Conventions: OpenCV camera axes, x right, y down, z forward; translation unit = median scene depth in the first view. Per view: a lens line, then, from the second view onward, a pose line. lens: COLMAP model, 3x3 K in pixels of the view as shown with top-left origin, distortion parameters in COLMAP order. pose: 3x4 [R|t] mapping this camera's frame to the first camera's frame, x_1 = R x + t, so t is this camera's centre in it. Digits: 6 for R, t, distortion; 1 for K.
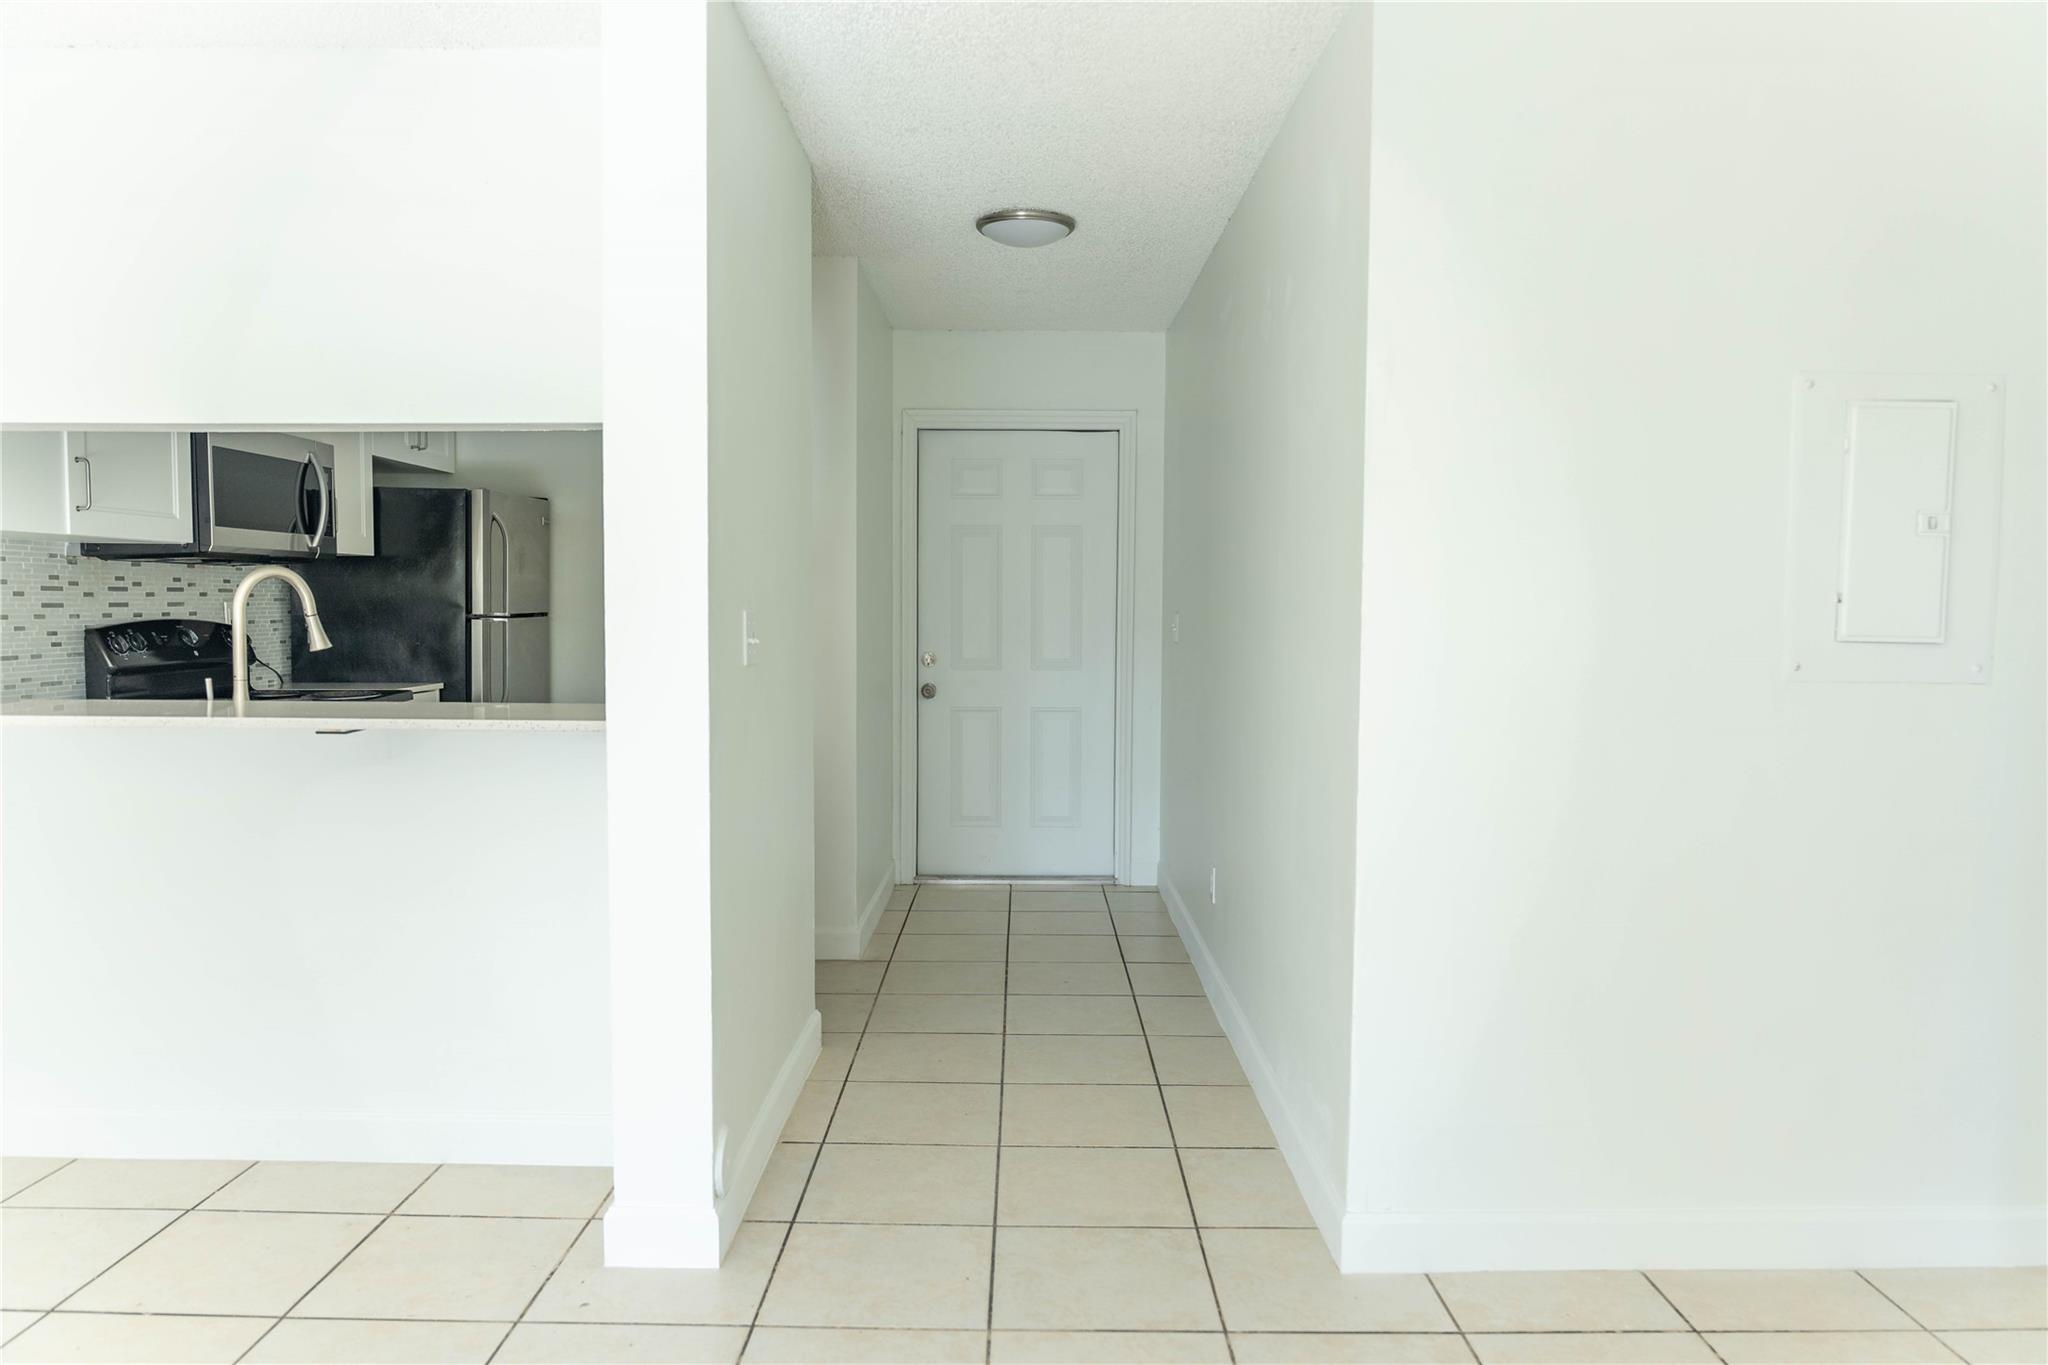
lens RADIAL K [[1384.5, 0, 1025.9], [0, 1384.5, 691.8], [0, 0, 1]] dist [-0.012301, -0.002276]
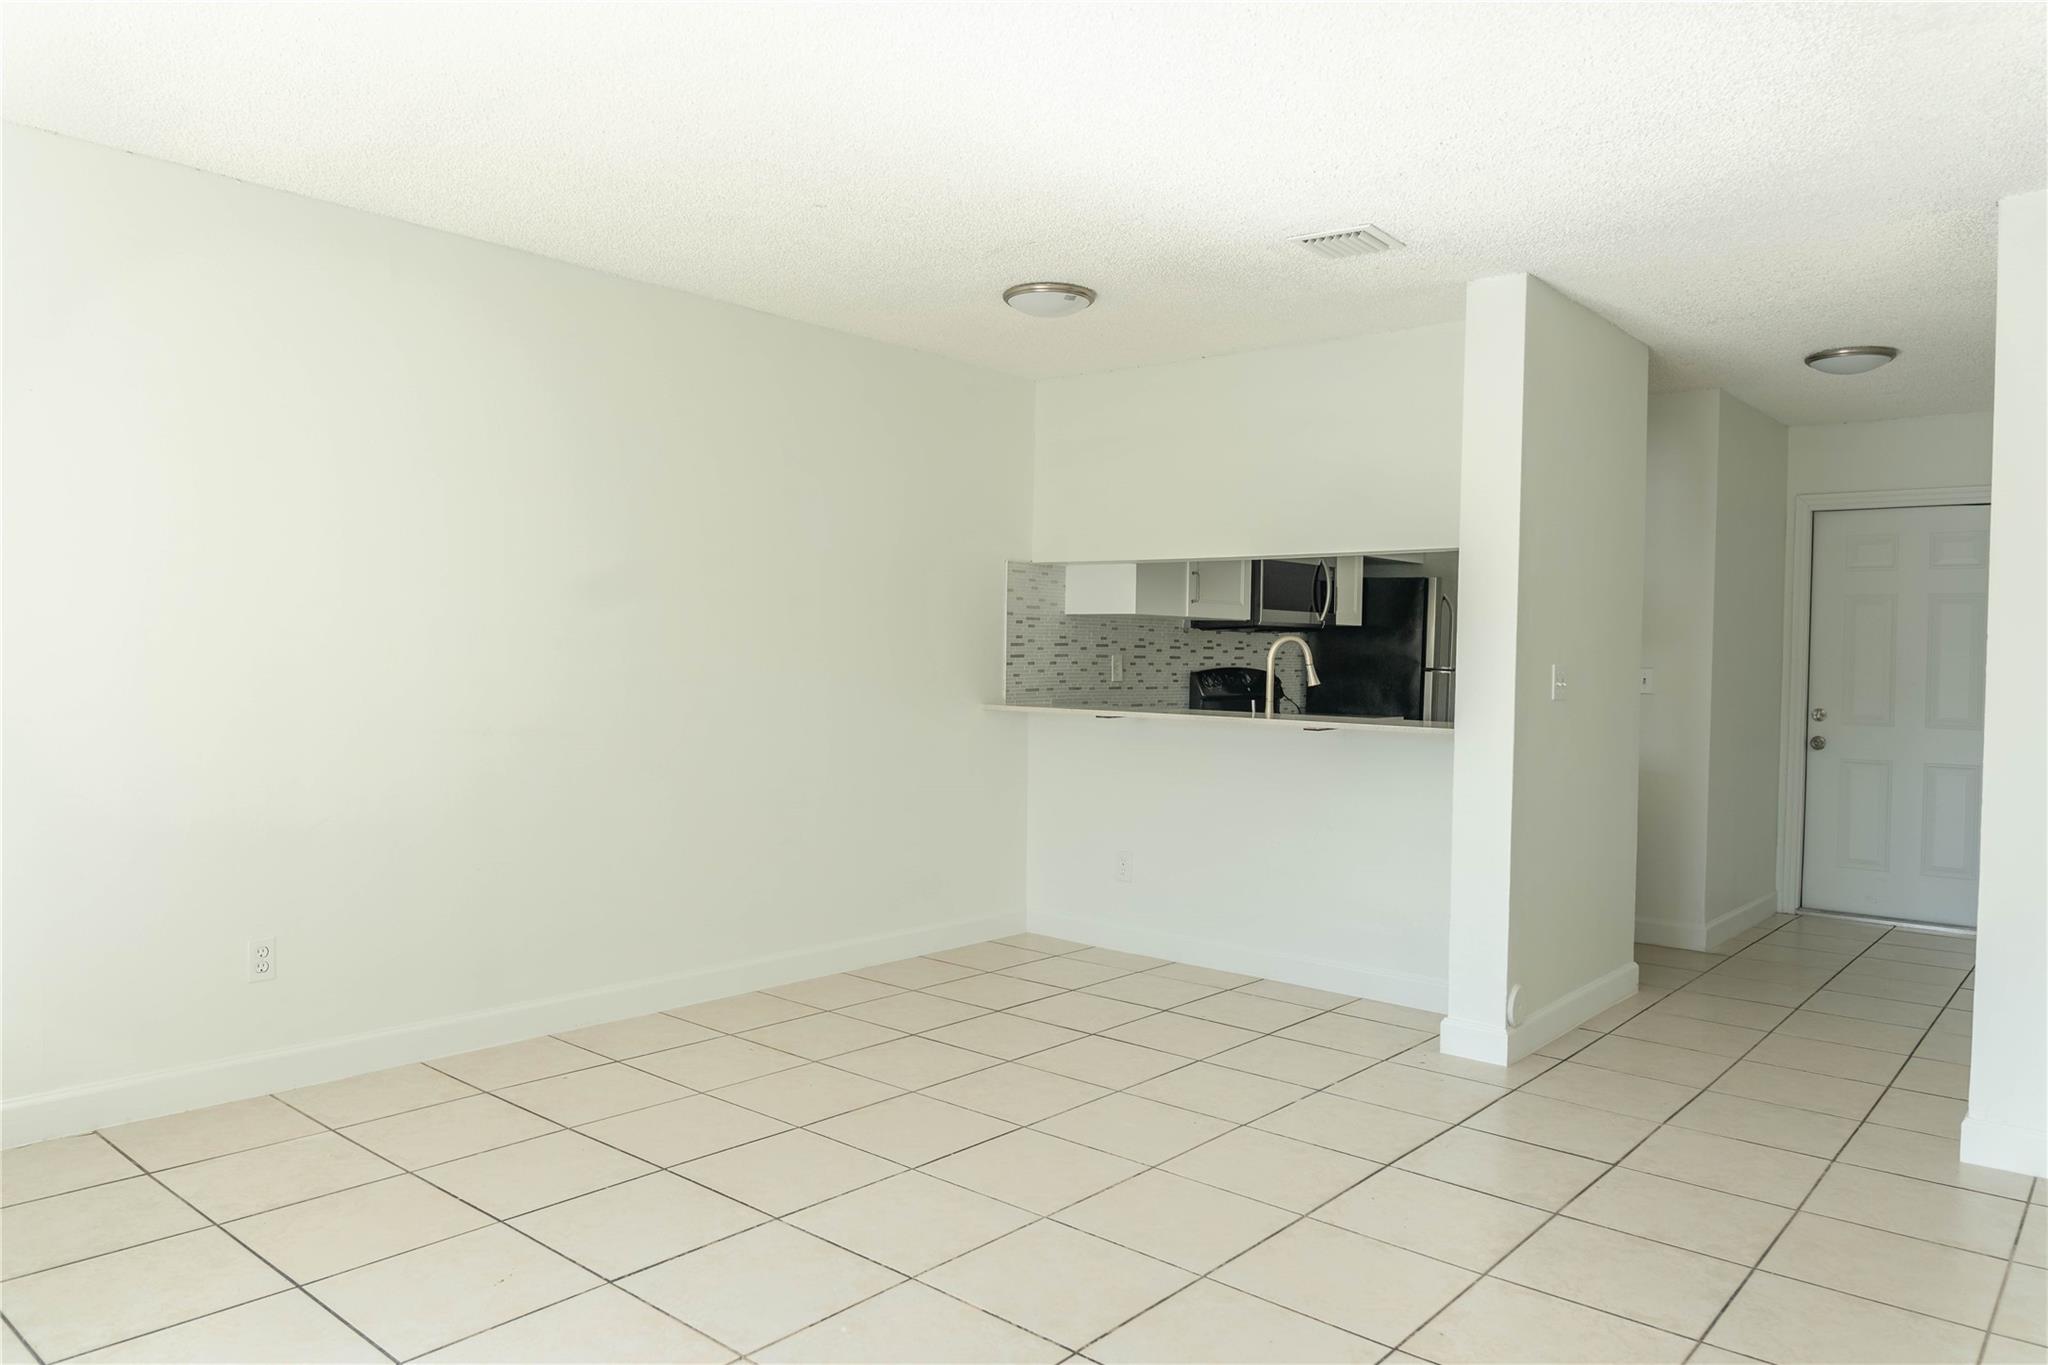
lens RADIAL K [[1384.5, 0, 1023.4], [0, 1384.5, 688.2], [0, 0, 1]] dist [-0.012301, -0.002276]
pose [[0.759913, 0.023605, -0.649597, 0.231366], [-0.053681, 0.998206, -0.026524, 0.026934], [0.647805, 0.055027, 0.759816, -0.371809]]
